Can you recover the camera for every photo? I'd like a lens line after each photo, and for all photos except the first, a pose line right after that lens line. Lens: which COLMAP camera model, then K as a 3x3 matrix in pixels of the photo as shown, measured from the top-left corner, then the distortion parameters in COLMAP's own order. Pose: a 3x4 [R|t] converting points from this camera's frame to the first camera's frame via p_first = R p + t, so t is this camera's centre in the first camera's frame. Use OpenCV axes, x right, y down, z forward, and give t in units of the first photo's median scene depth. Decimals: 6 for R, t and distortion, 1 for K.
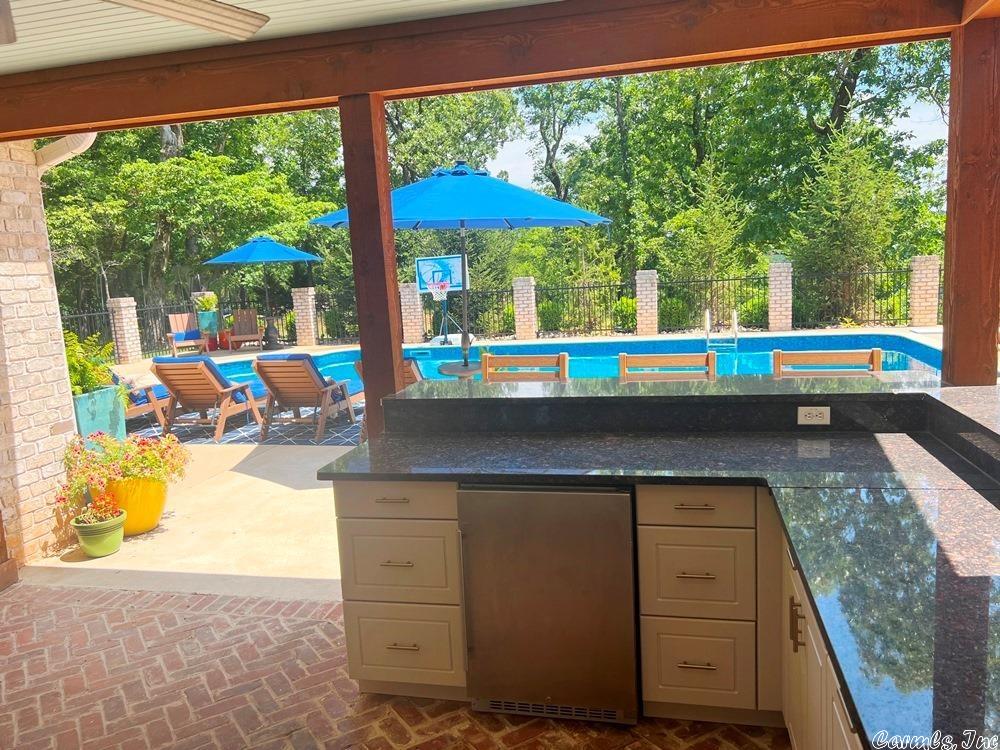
lens RADIAL K [[758.8, 0, 498.8], [0, 758.8, 375.6], [0, 0, 1]] dist [0.226670, 0.012246]
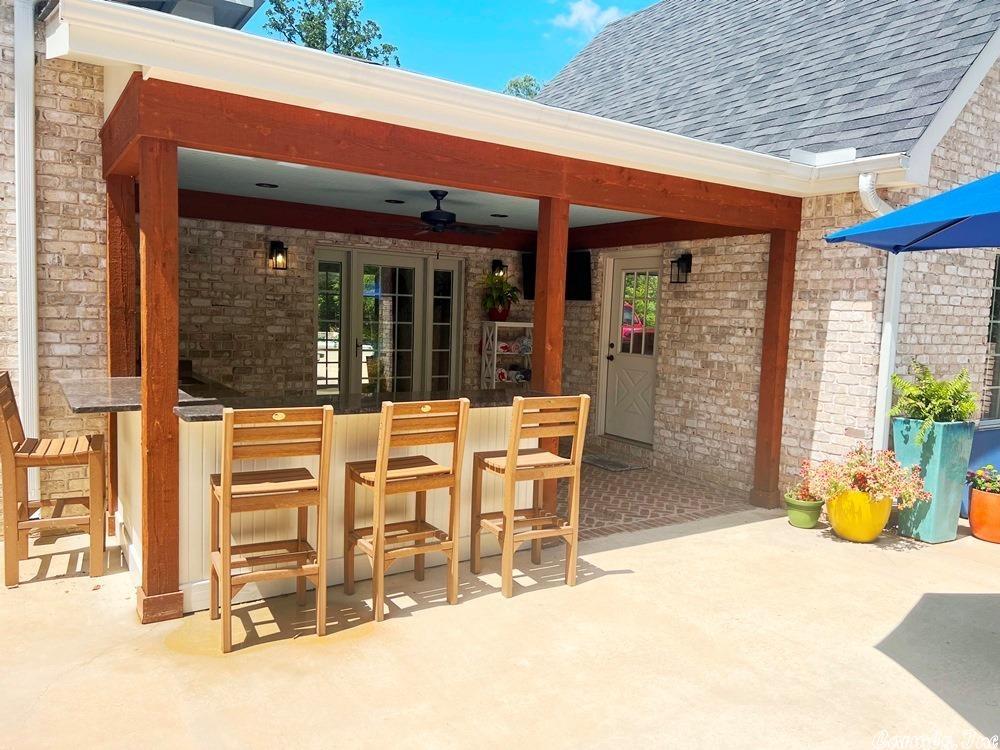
lens RADIAL K [[758.8, 0, 500.3], [0, 758.8, 375.6], [0, 0, 1]] dist [0.226670, 0.012246]
pose [[-0.680464, 0.092958, -0.726862, 0.826315], [-0.106206, 0.968936, 0.223344, -0.274394], [0.725044, 0.229175, -0.649453, 1.607296]]
